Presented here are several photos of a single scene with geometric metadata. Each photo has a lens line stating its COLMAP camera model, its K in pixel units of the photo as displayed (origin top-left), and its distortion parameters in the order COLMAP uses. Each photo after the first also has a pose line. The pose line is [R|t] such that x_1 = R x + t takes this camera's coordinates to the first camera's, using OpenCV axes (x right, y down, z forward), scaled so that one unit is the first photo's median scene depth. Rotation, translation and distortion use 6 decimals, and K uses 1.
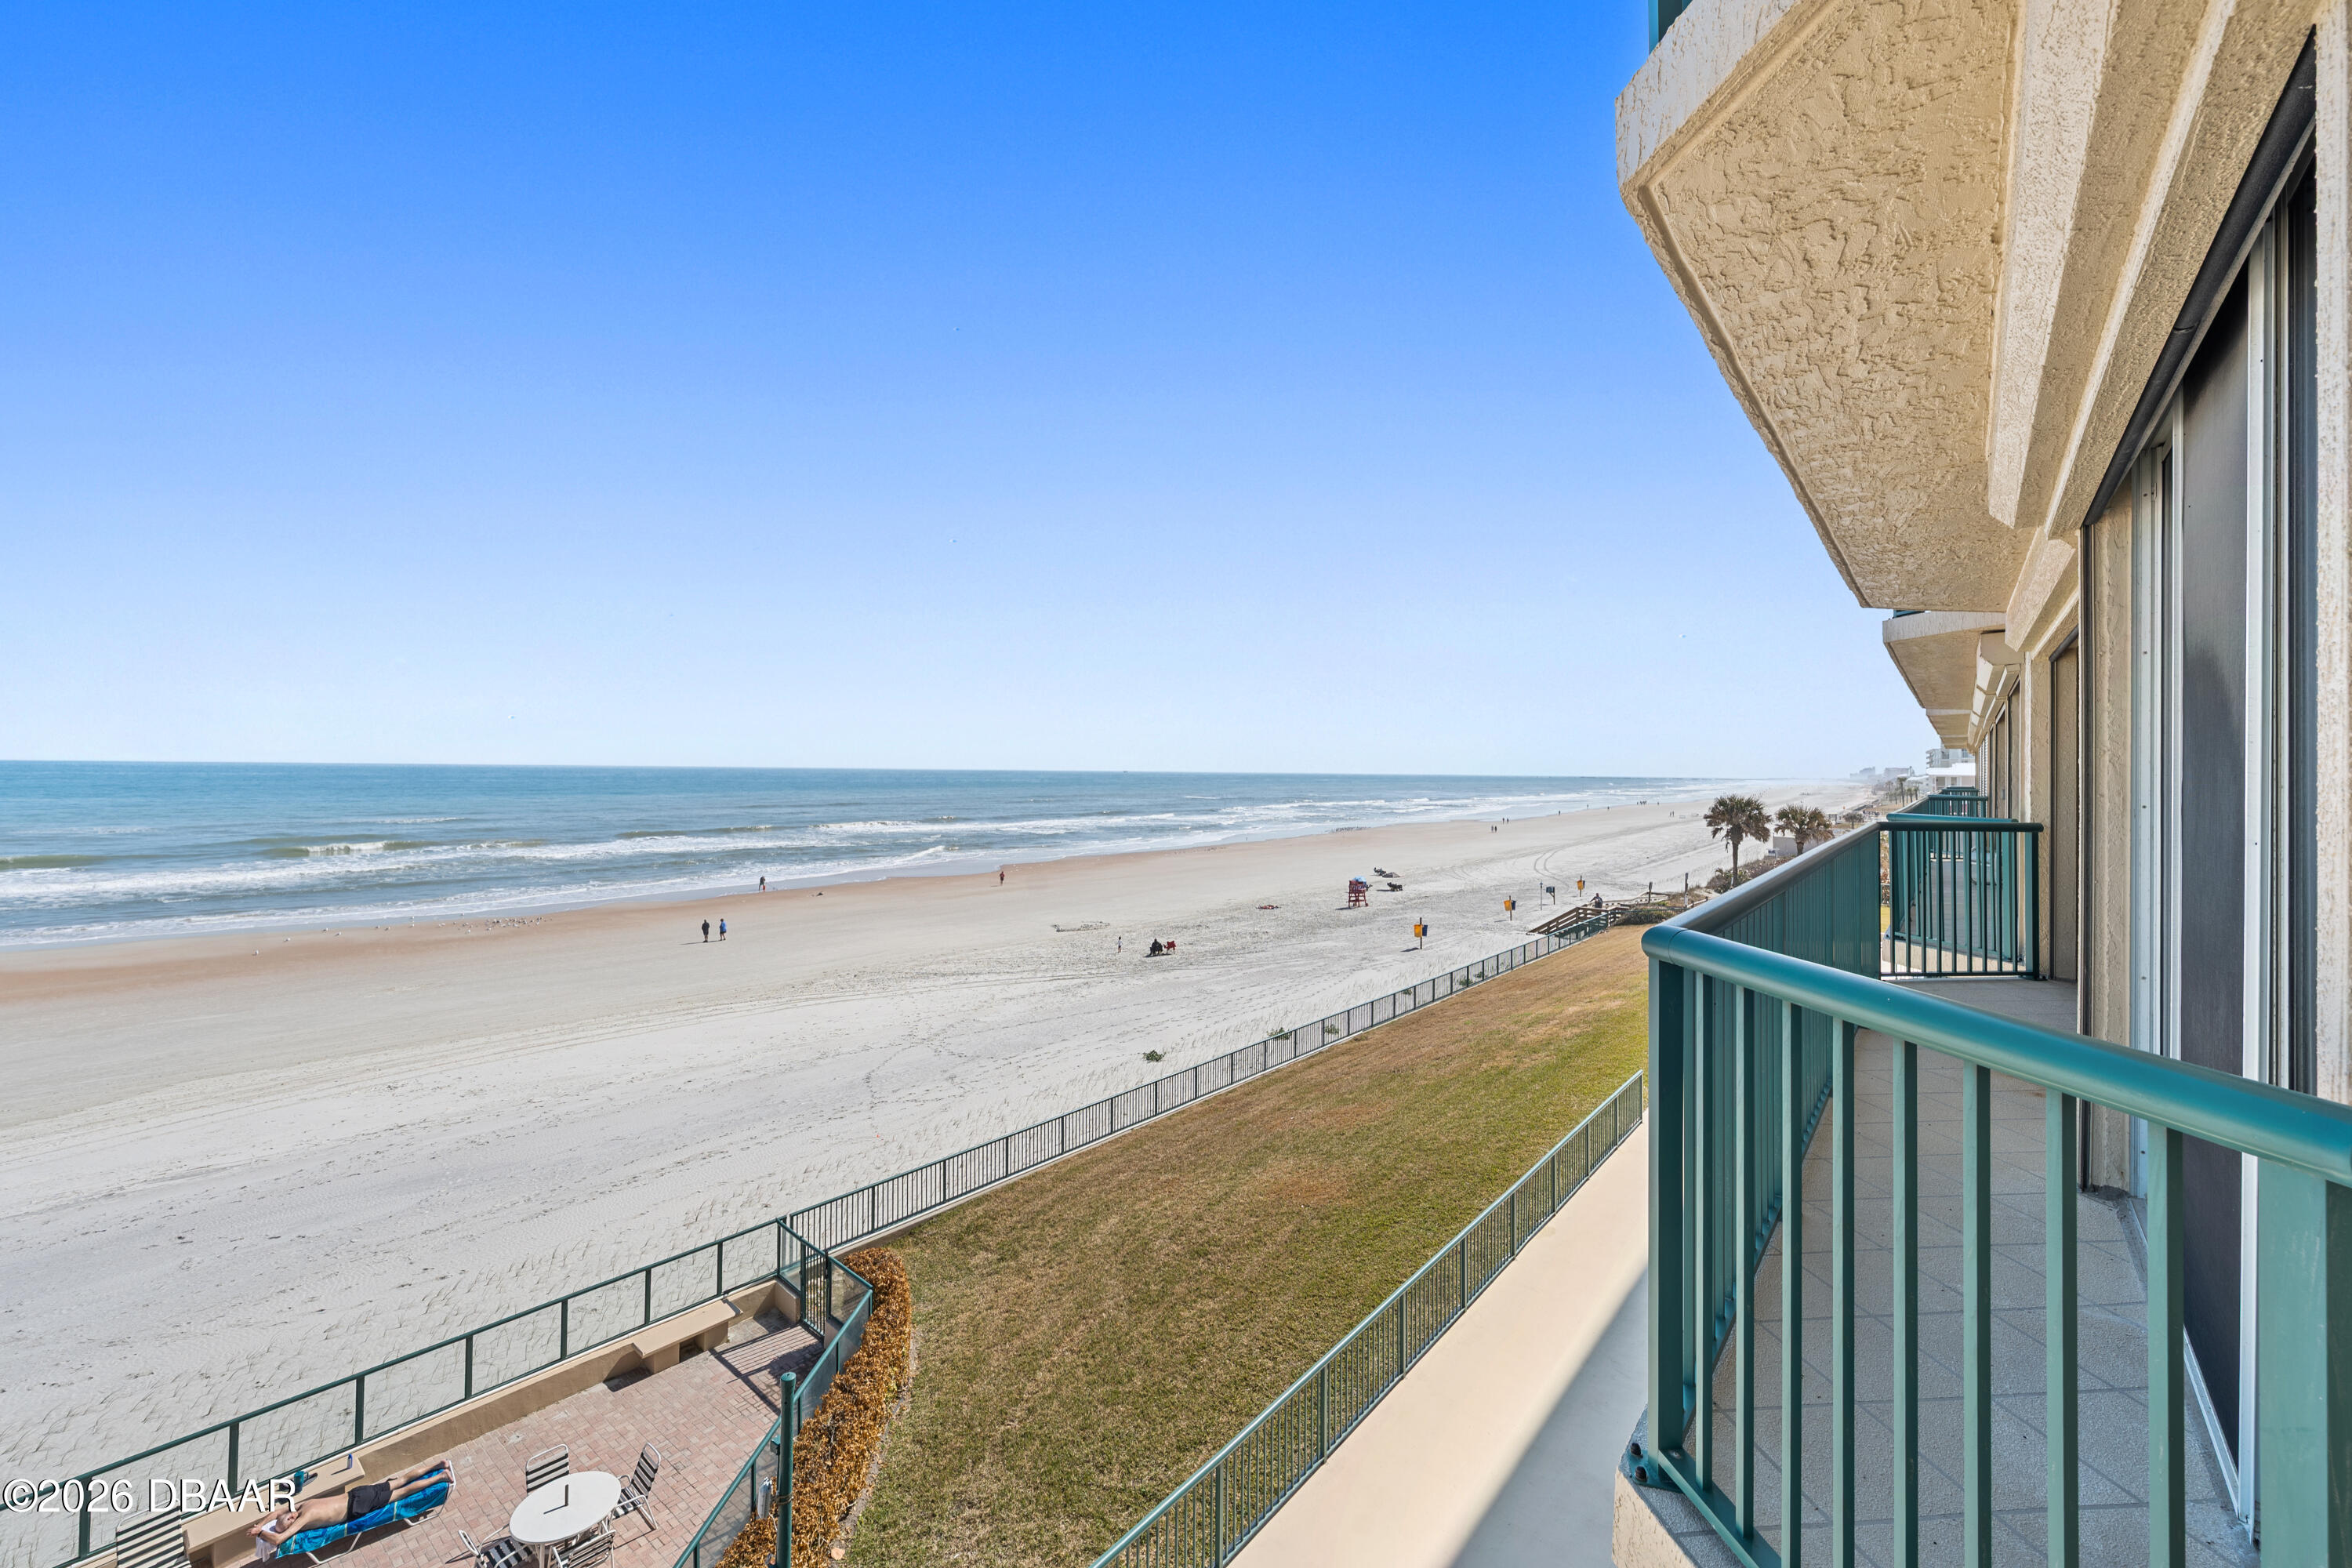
lens RADIAL K [[953.2, 0, 1176.0], [0, 953.2, 784.0], [0, 0, 1]] dist [-0.001028, 0.000985]
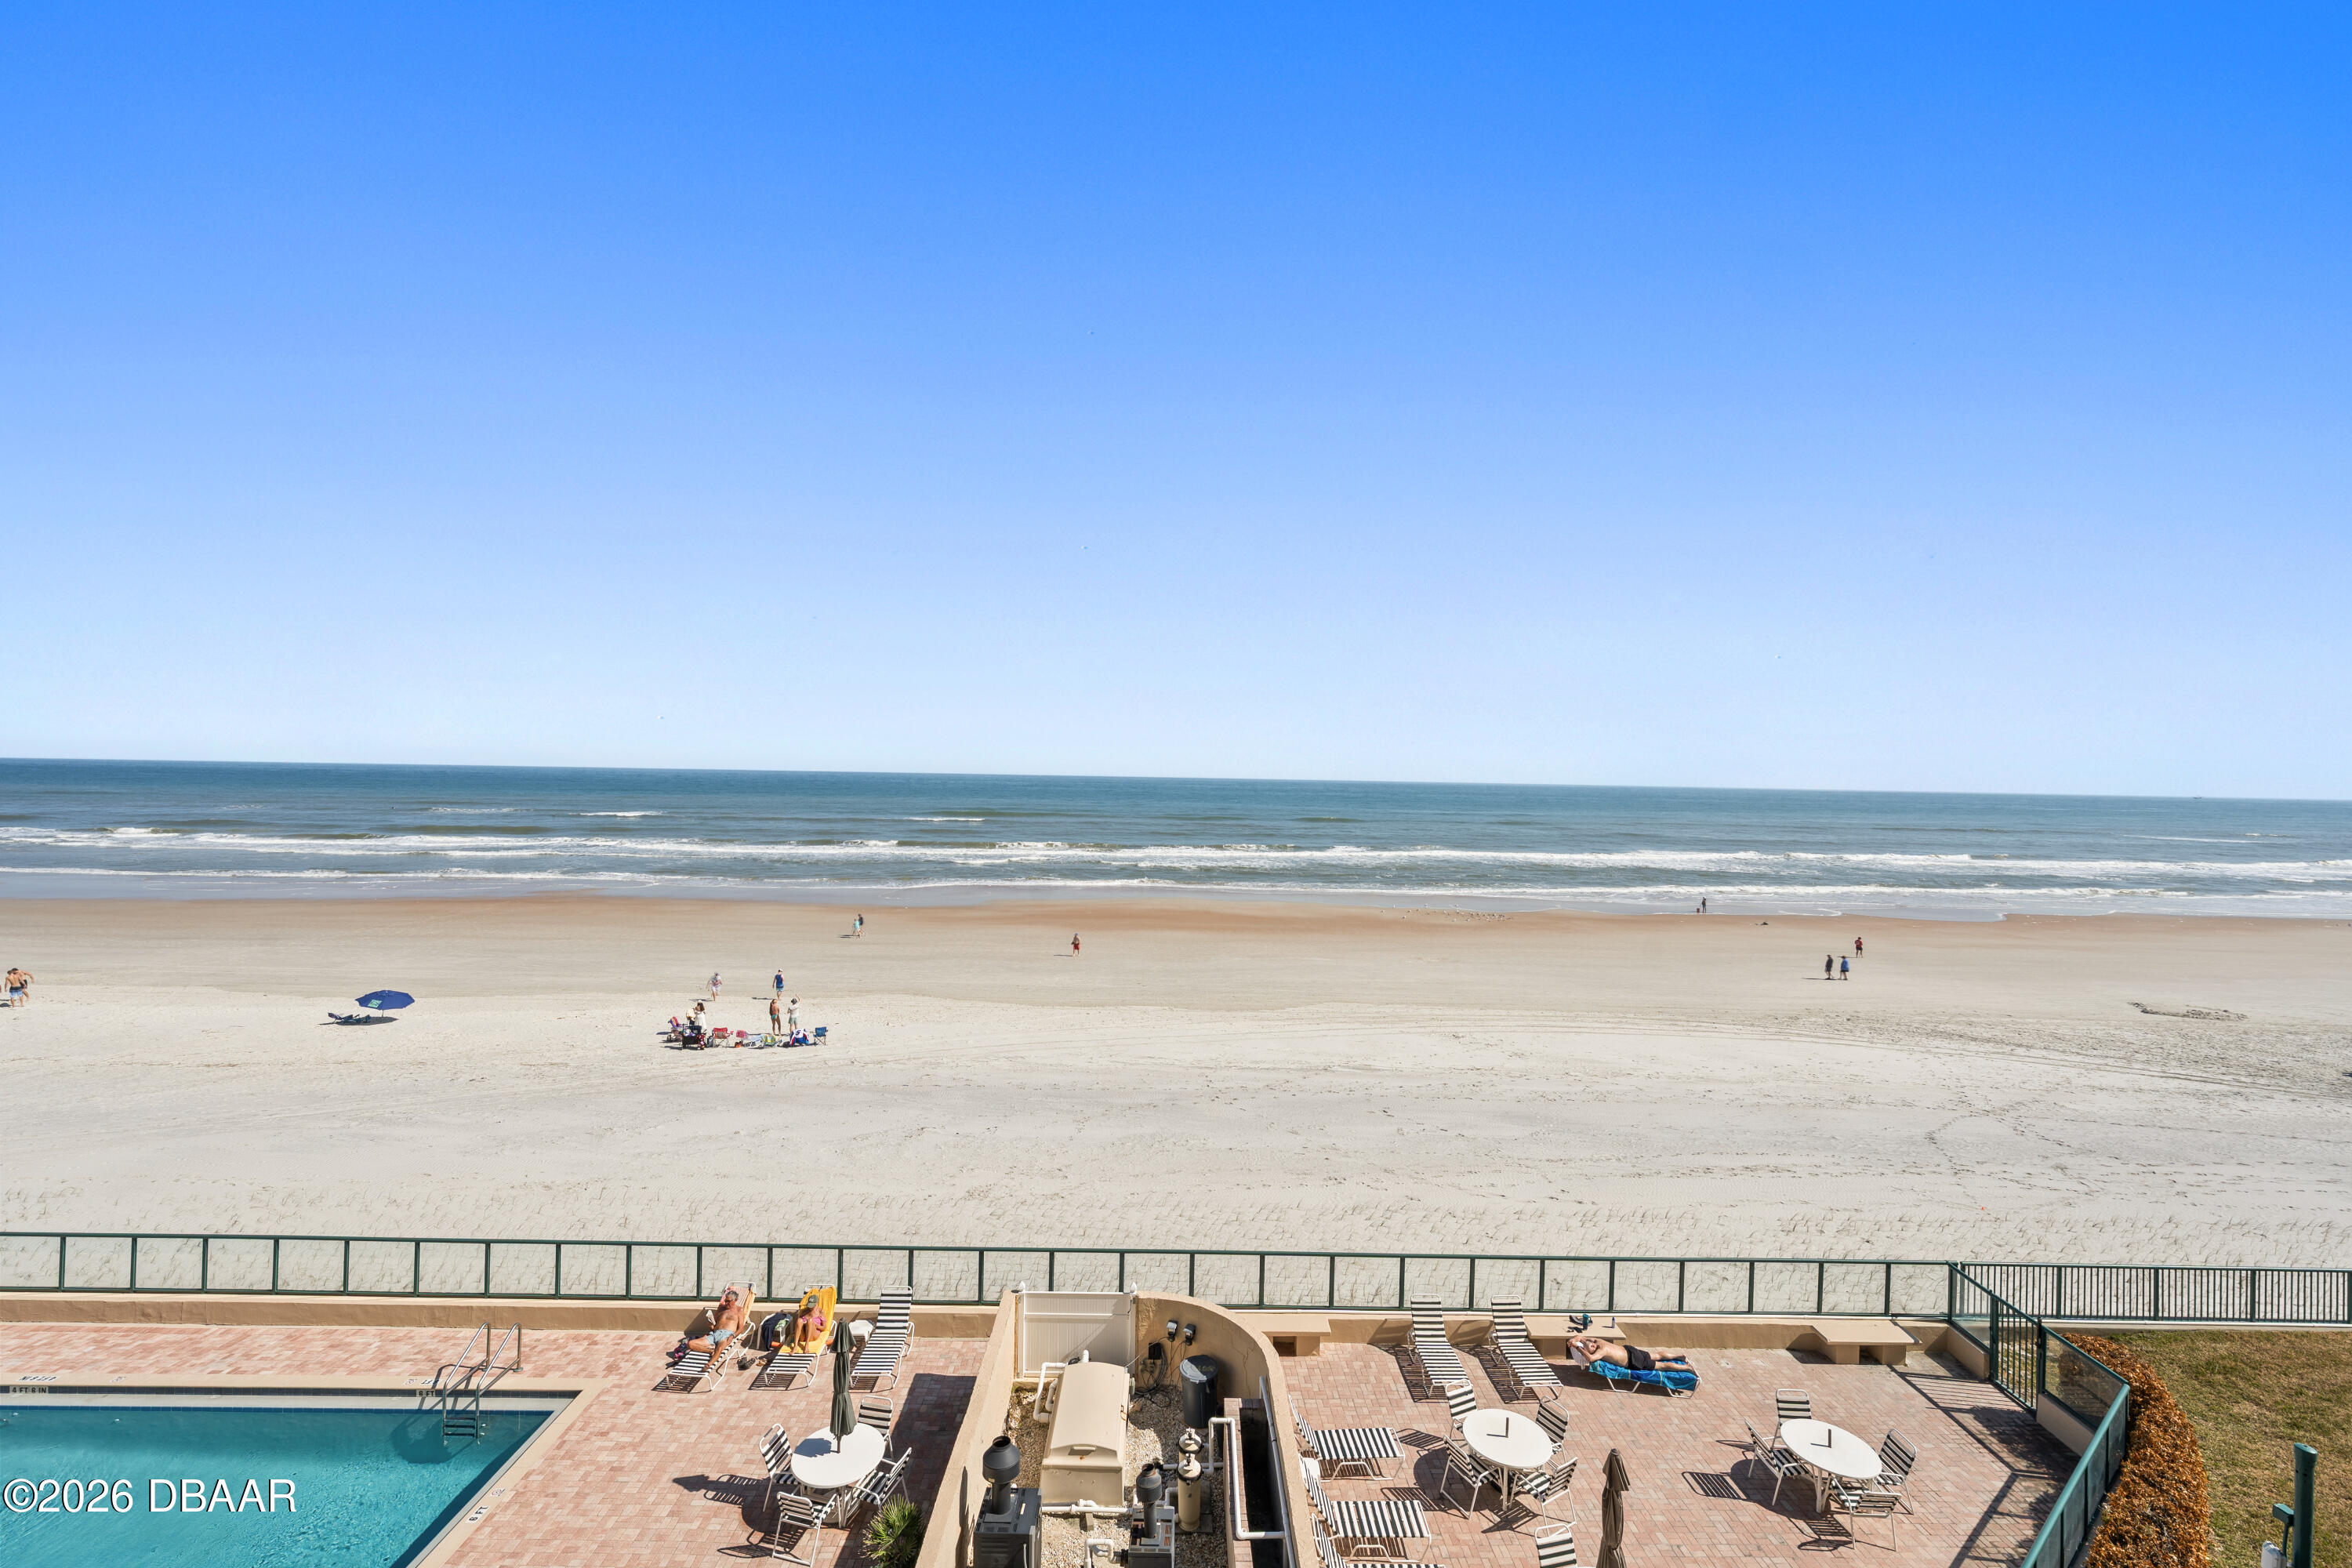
lens RADIAL K [[953.2, 0, 1176.0], [0, 953.2, 784.0], [0, 0, 1]] dist [-0.001028, 0.000985]
pose [[0.650126, 0.009268, -0.759770, -0.172616], [-0.023575, 0.999690, -0.007978, 0.001983], [0.759461, 0.023098, 0.650143, -0.195043]]
